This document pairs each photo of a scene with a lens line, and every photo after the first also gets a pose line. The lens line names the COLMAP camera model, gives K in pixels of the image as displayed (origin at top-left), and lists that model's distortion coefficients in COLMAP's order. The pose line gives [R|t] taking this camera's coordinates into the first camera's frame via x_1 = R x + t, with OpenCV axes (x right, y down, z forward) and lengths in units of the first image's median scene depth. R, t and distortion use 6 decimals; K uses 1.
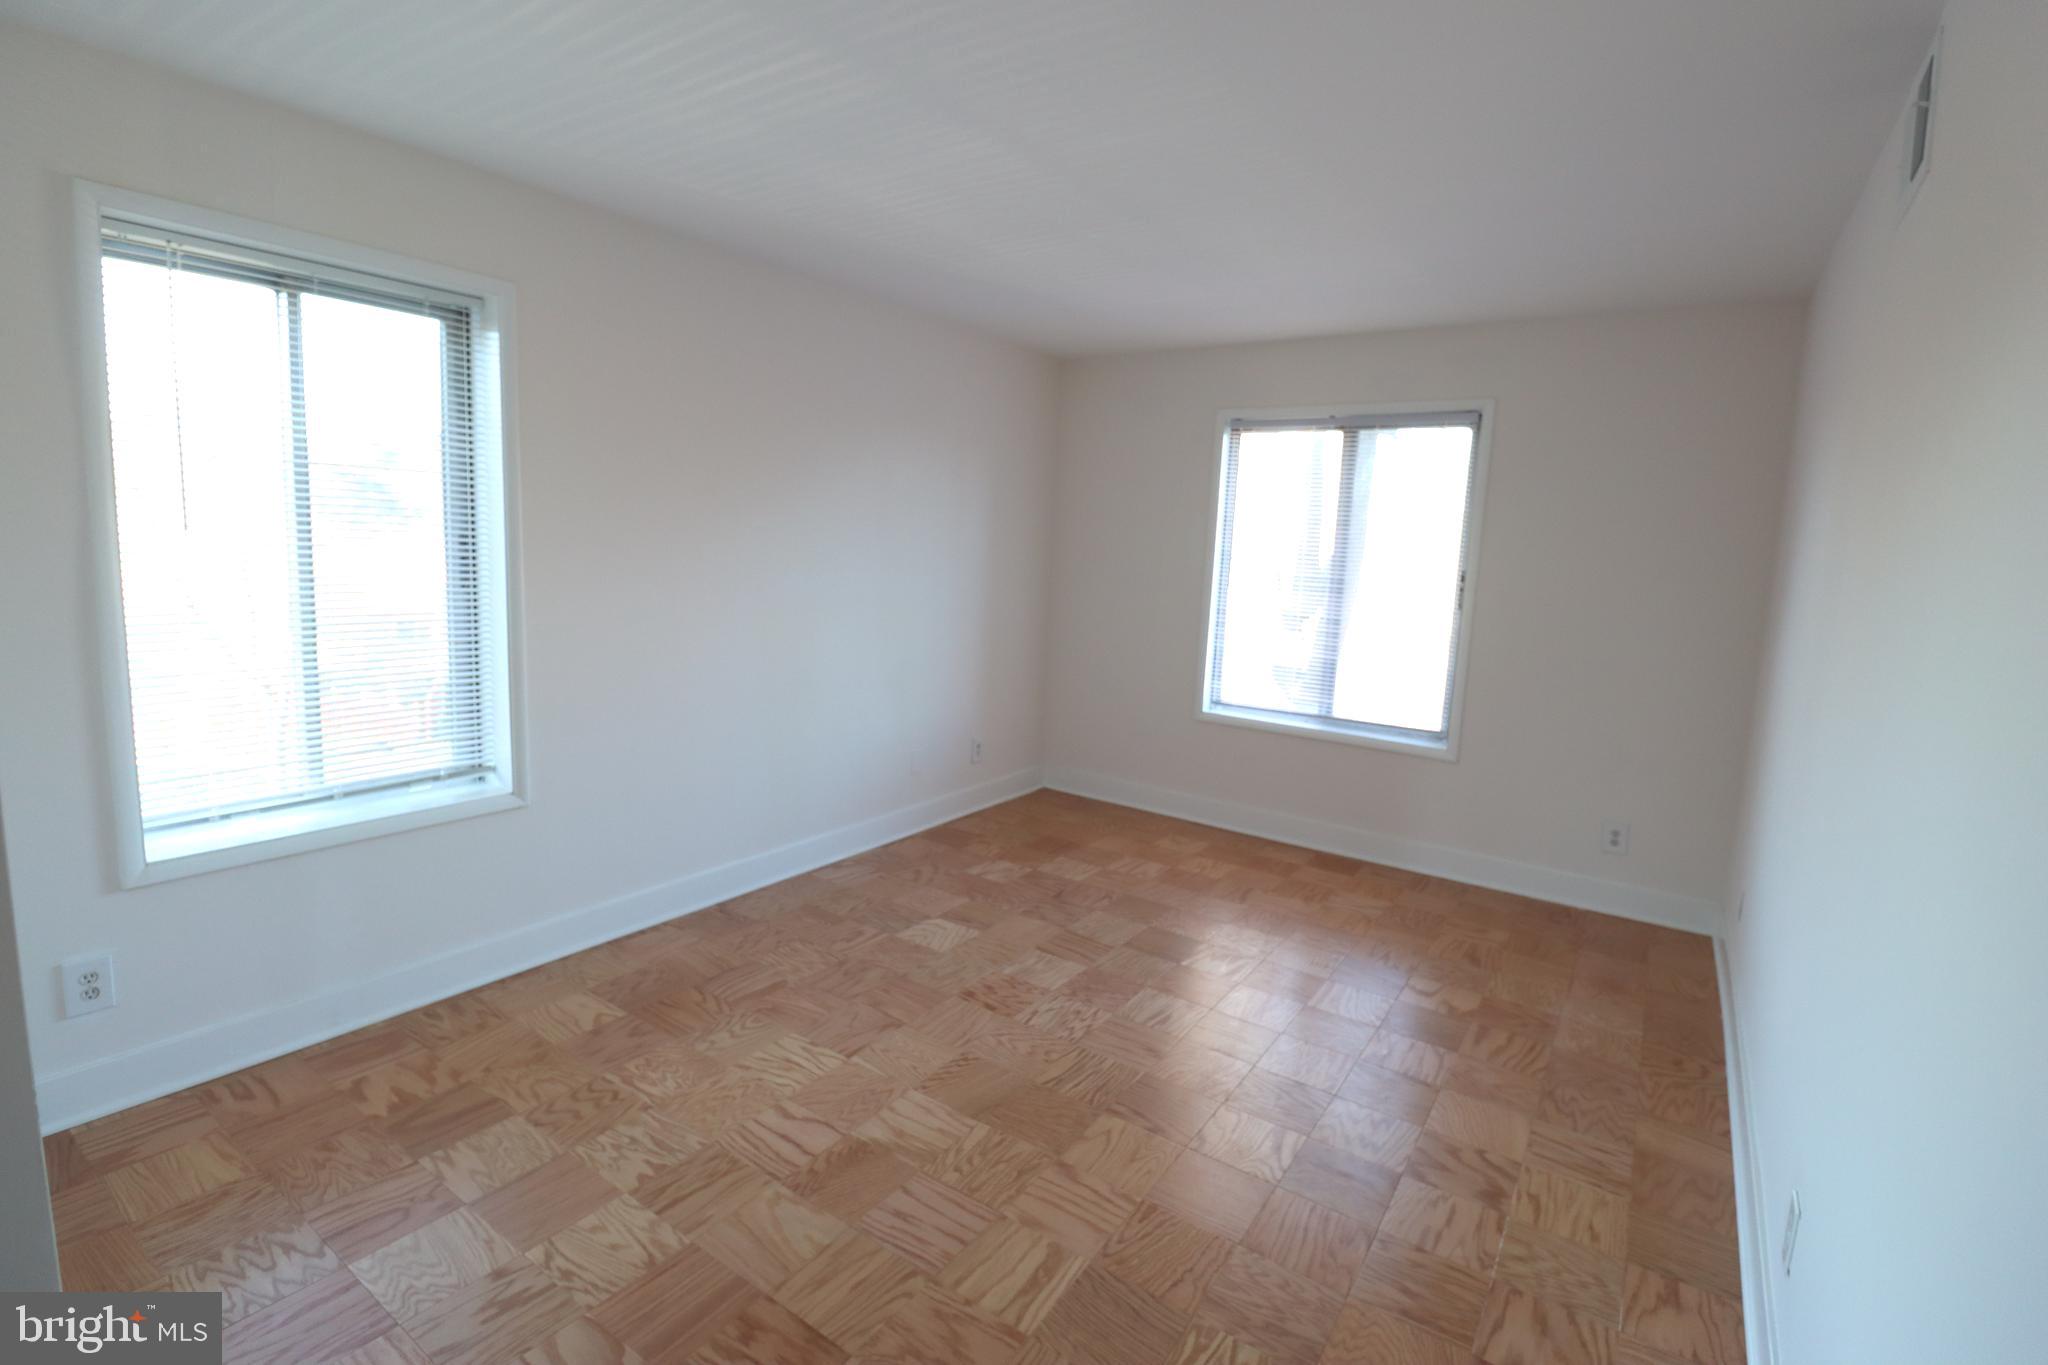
lens RADIAL K [[951.1, 0, 1022.4], [0, 951.1, 659.9], [0, 0, 1]] dist [0.001697, -0.014548]
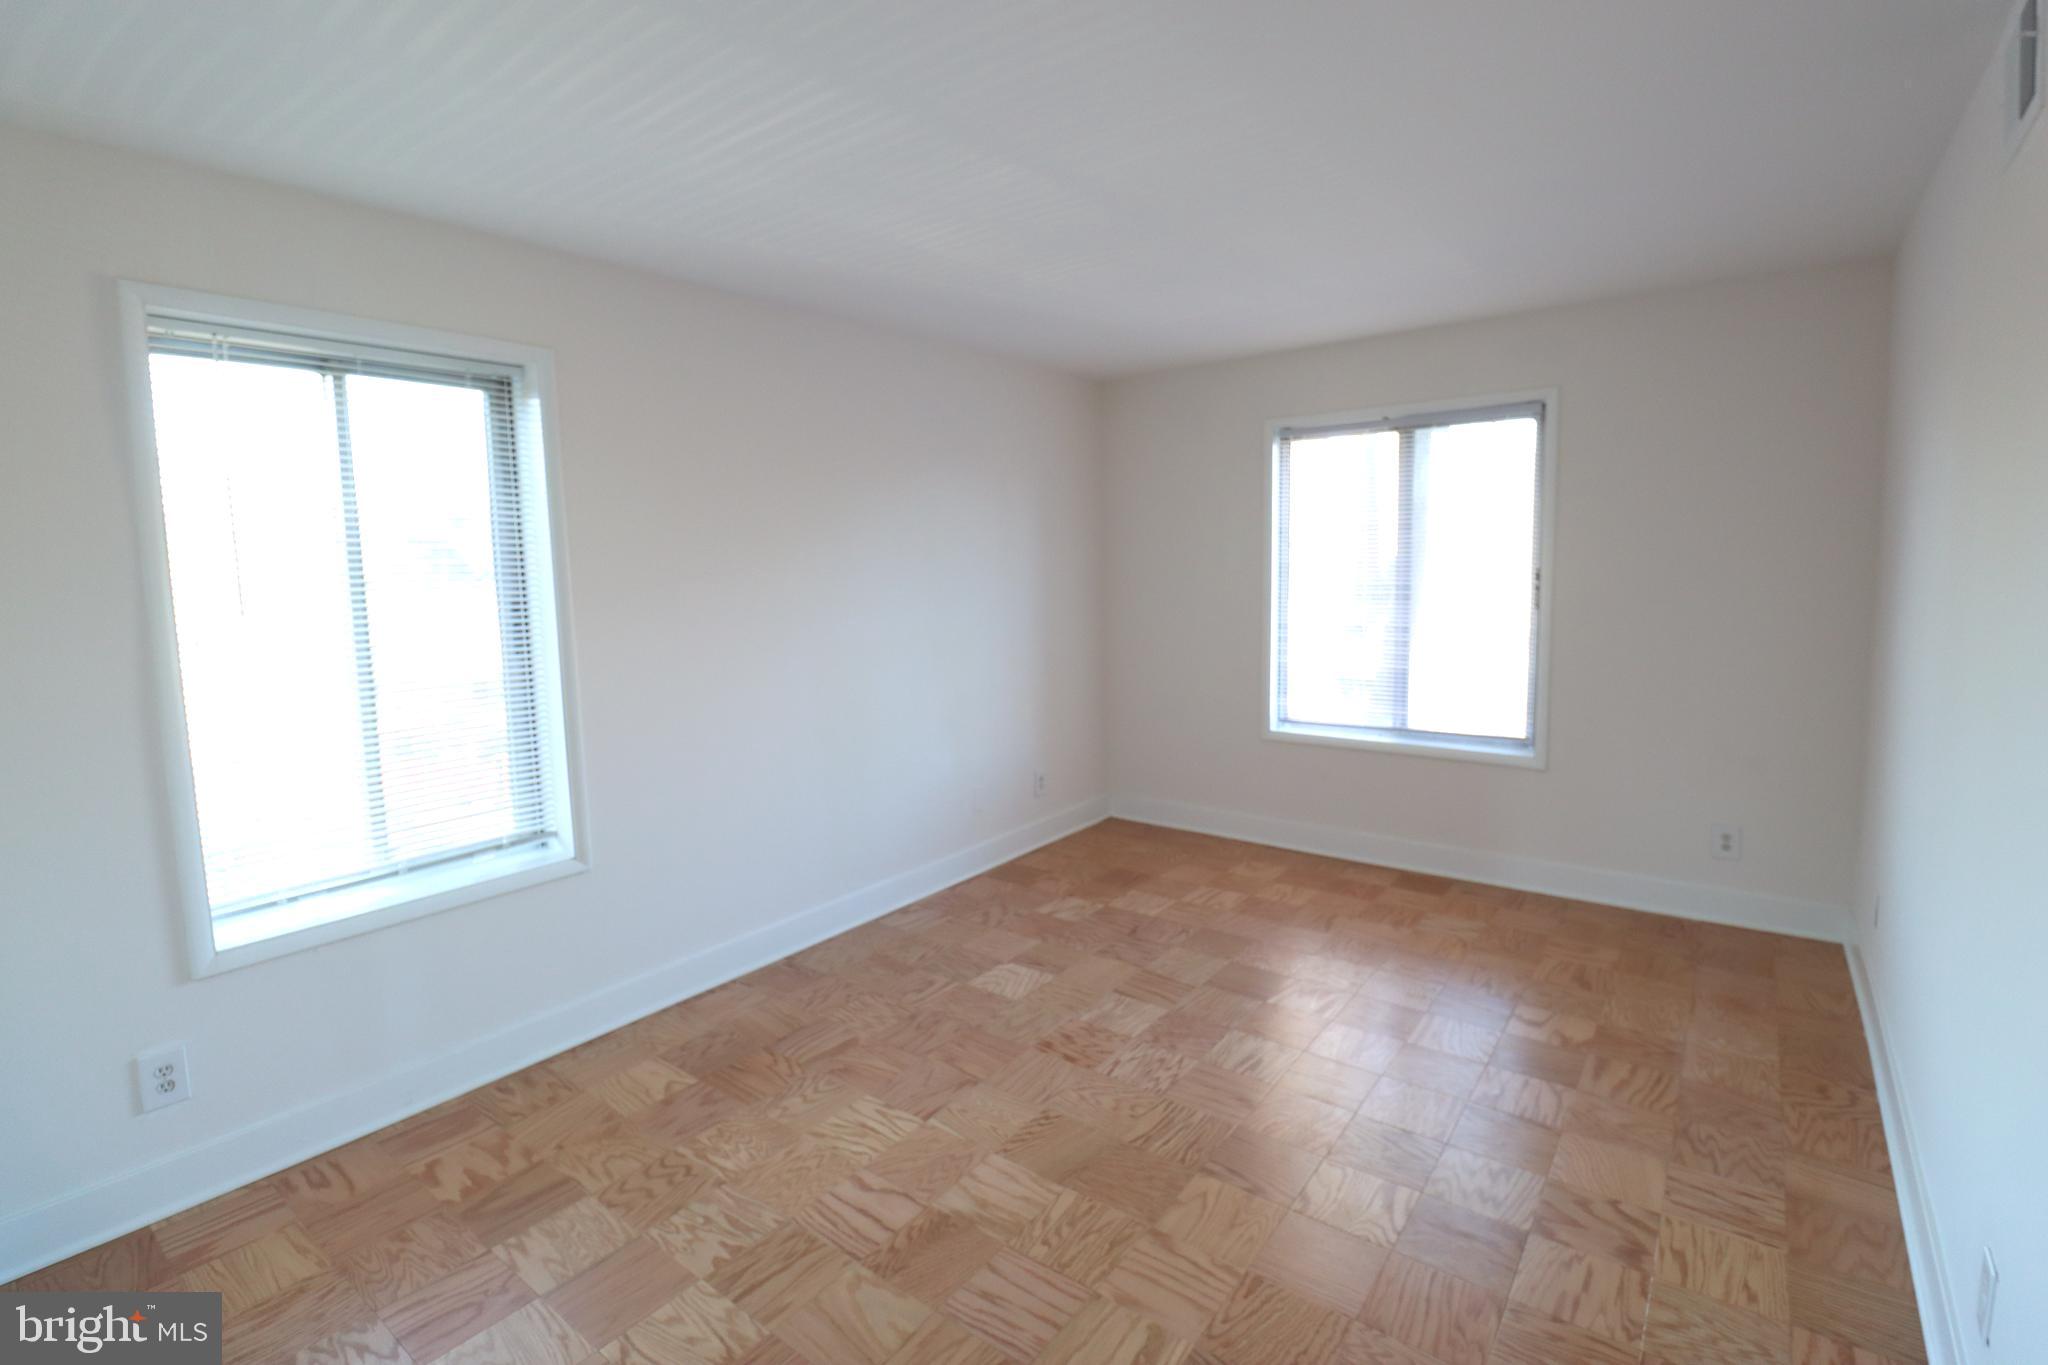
lens RADIAL K [[952.4, 0, 1025.1], [0, 952.4, 656.1], [0, 0, 1]] dist [0.000592, -0.012906]
pose [[0.996526, -0.061794, -0.055839, -0.000086], [0.060200, 0.997742, -0.029792, -0.015159], [0.057554, 0.026327, 0.997995, 0.039686]]
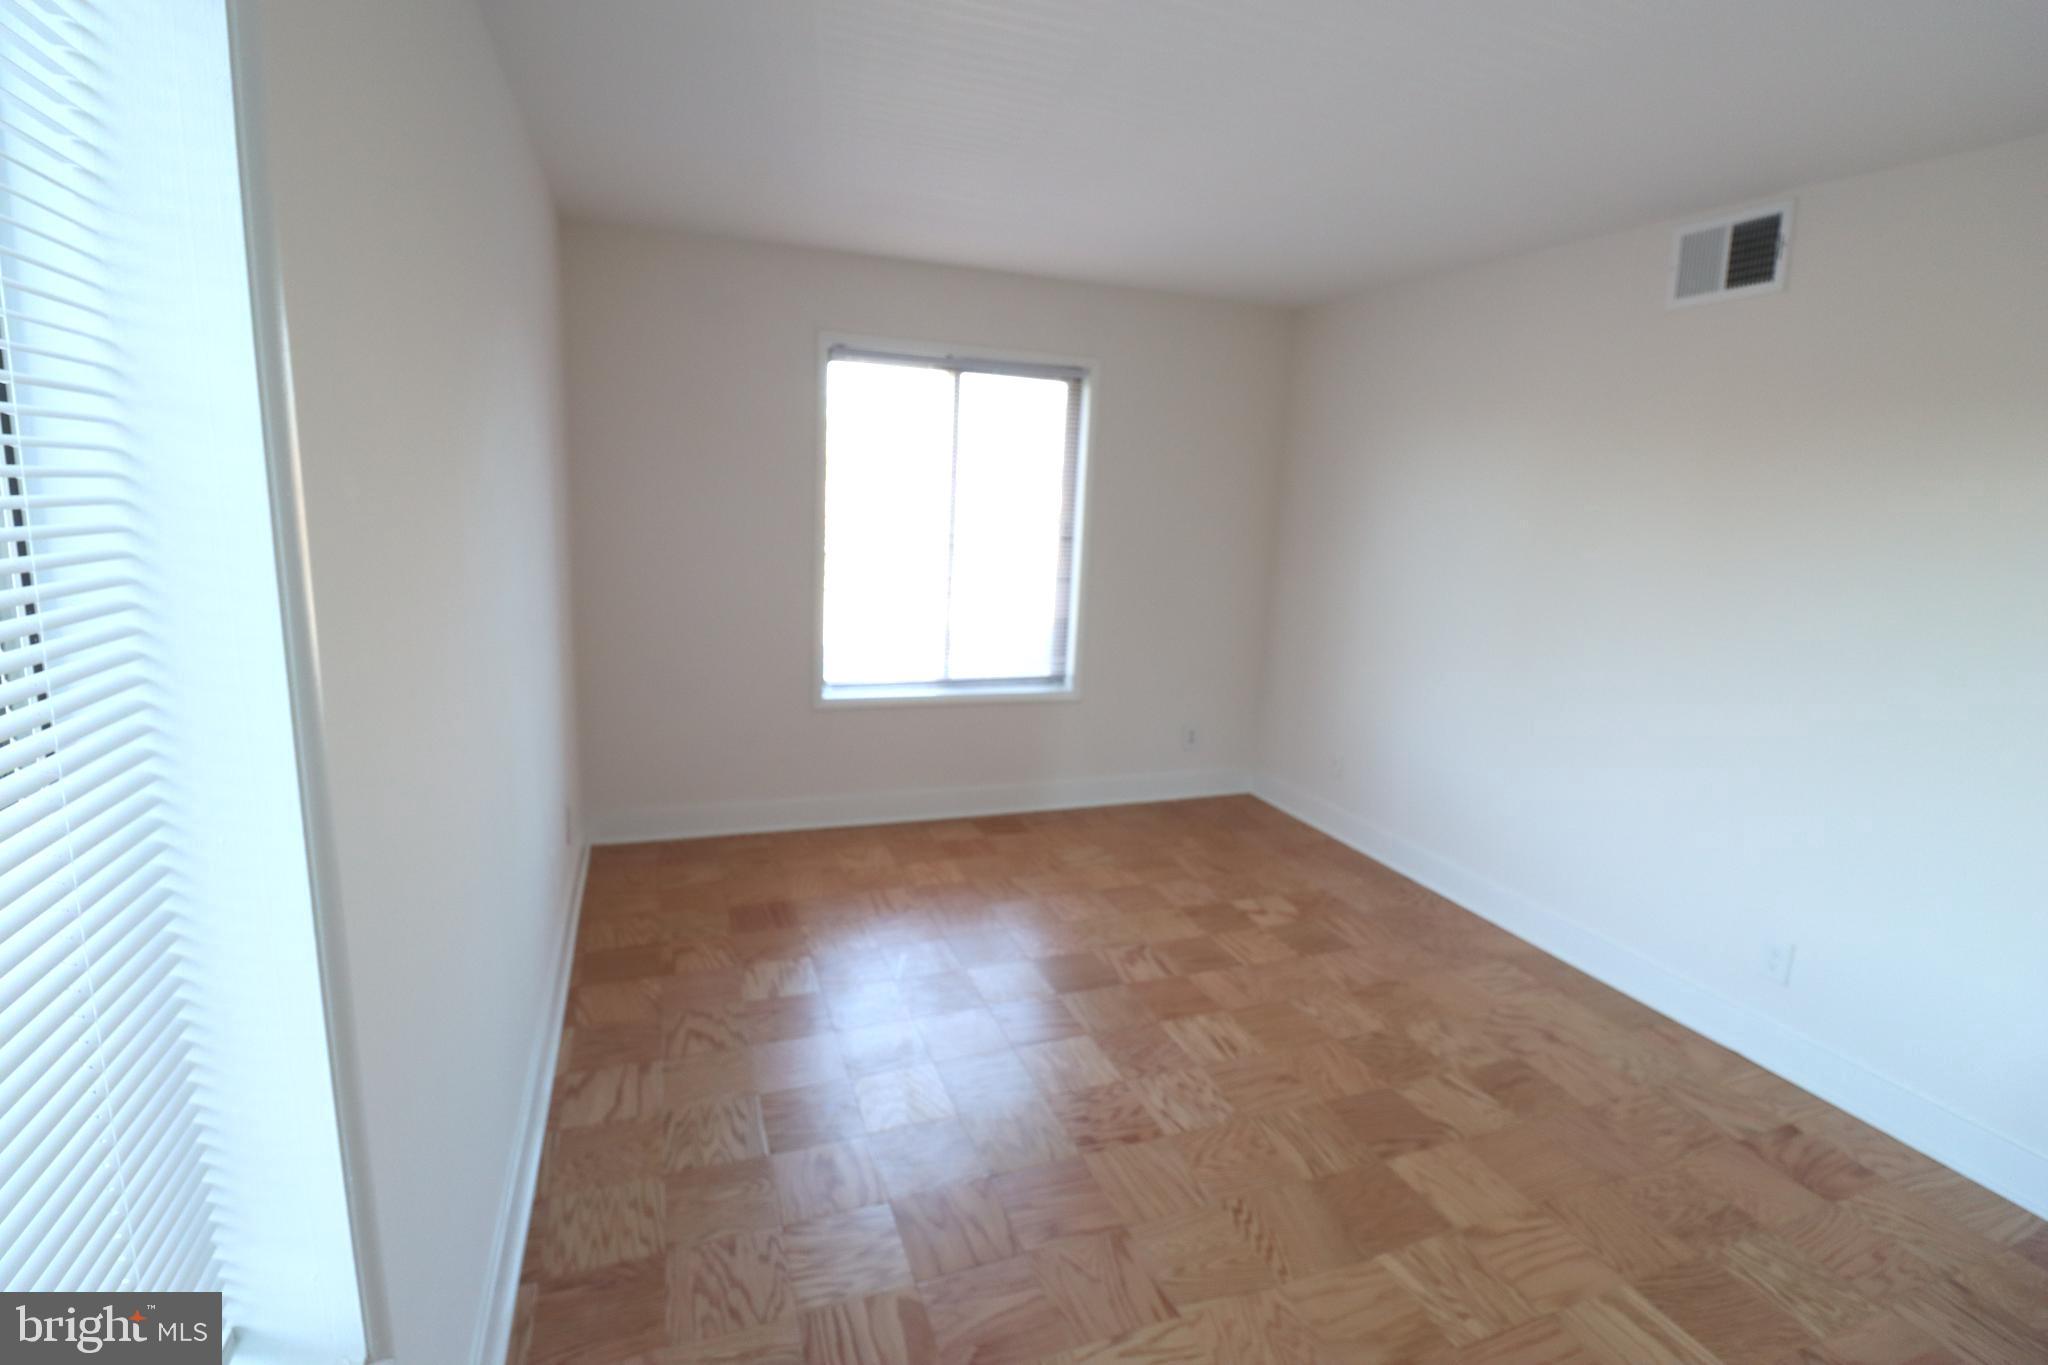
lens RADIAL K [[946.2, 0, 1027.2], [0, 946.2, 667.9], [0, 0, 1]] dist [0.002774, -0.013784]
pose [[0.567044, -0.168167, 0.806338, -0.788552], [0.086524, 0.985682, 0.144723, -0.162733], [-0.819131, -0.012297, 0.573475, 0.782057]]
